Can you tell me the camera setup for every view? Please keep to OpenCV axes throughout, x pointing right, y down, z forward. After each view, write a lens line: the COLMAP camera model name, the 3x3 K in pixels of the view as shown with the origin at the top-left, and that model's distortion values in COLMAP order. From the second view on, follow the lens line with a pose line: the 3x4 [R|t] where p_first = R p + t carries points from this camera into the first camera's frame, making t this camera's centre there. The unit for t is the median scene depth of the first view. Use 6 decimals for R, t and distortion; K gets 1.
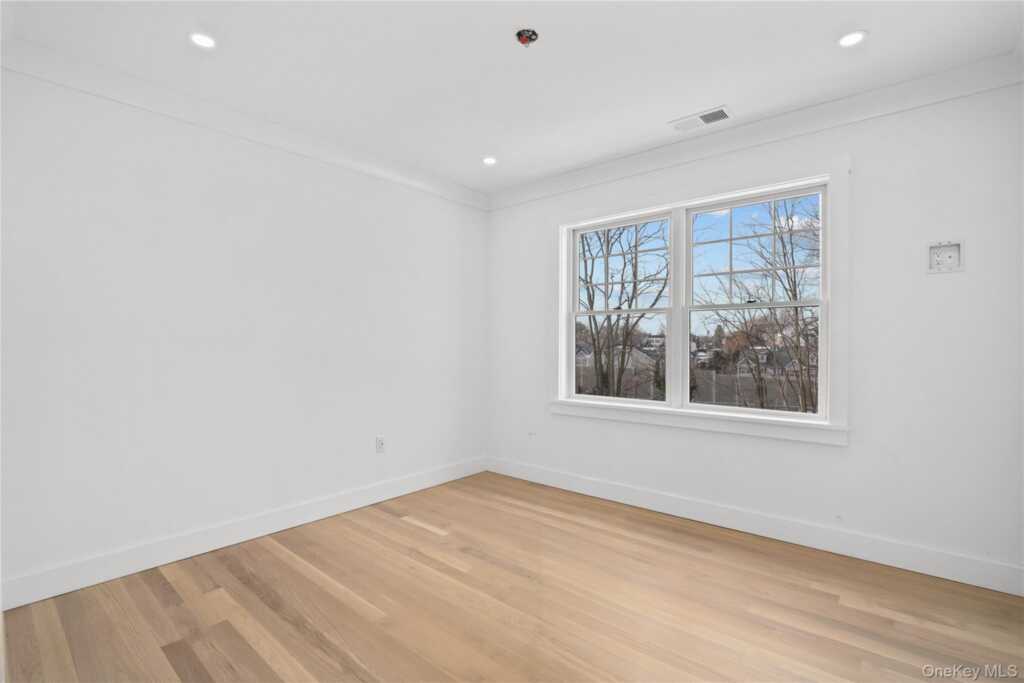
lens RADIAL K [[473.8, 0, 509.9], [0, 473.8, 344.6], [0, 0, 1]] dist [-0.010050, 0.000149]
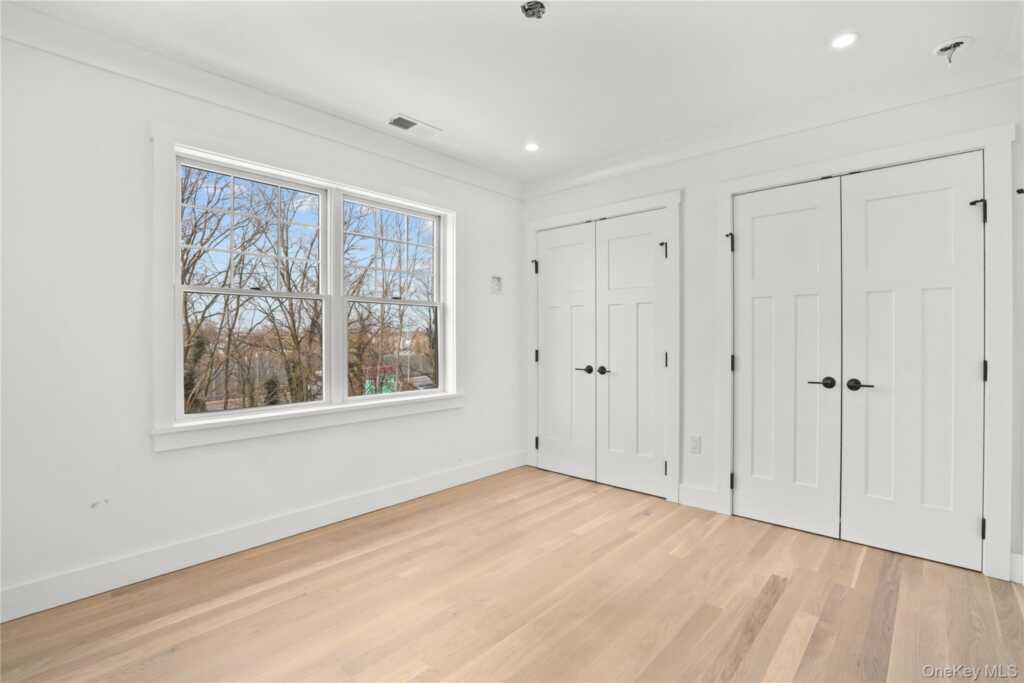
lens RADIAL K [[473.8, 0, 510.0], [0, 473.8, 344.0], [0, 0, 1]] dist [-0.010050, 0.000149]
pose [[0.043309, -0.004111, 0.999053, -0.561612], [0.015311, 0.999877, 0.003451, 0.017260], [-0.998944, 0.015147, 0.043367, 0.630069]]
